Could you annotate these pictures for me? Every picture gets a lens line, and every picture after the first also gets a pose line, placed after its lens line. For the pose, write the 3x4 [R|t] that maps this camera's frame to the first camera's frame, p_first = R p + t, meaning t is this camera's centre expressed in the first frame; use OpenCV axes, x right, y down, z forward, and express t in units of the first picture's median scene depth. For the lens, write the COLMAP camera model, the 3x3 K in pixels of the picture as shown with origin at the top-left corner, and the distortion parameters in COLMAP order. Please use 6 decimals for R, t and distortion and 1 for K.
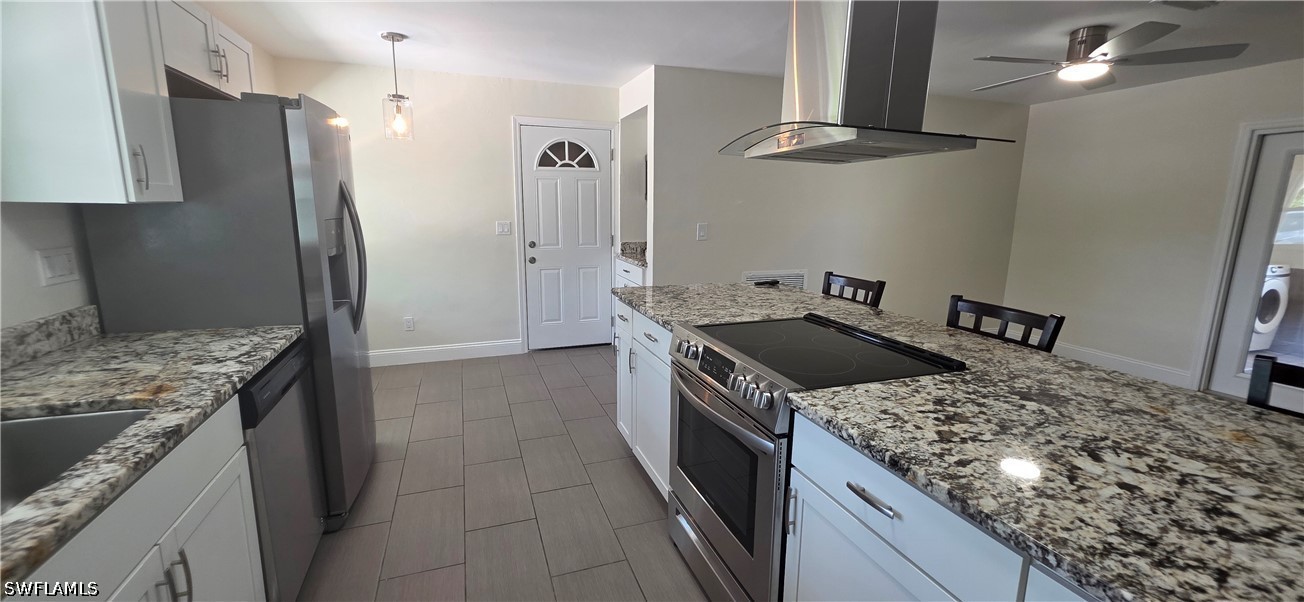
lens RADIAL K [[524.5, 0, 655.3], [0, 524.5, 301.5], [0, 0, 1]] dist [0.000054, 0.000063]
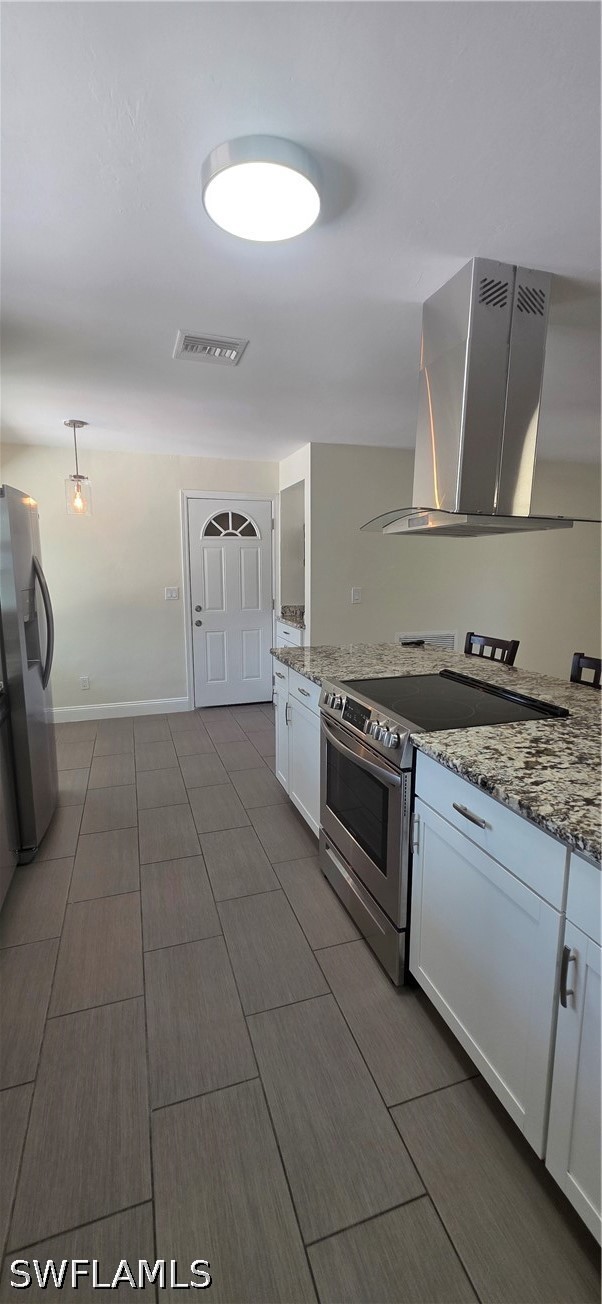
lens RADIAL K [[524.5, 0, 298.4], [0, 524.5, 650.0], [0, 0, 1]] dist [0.000054, 0.000063]
pose [[0.999157, -0.005173, -0.040731, 0.024583], [0.004160, 0.999681, -0.024896, 0.006013], [0.040847, 0.024706, 0.998860, -0.116477]]
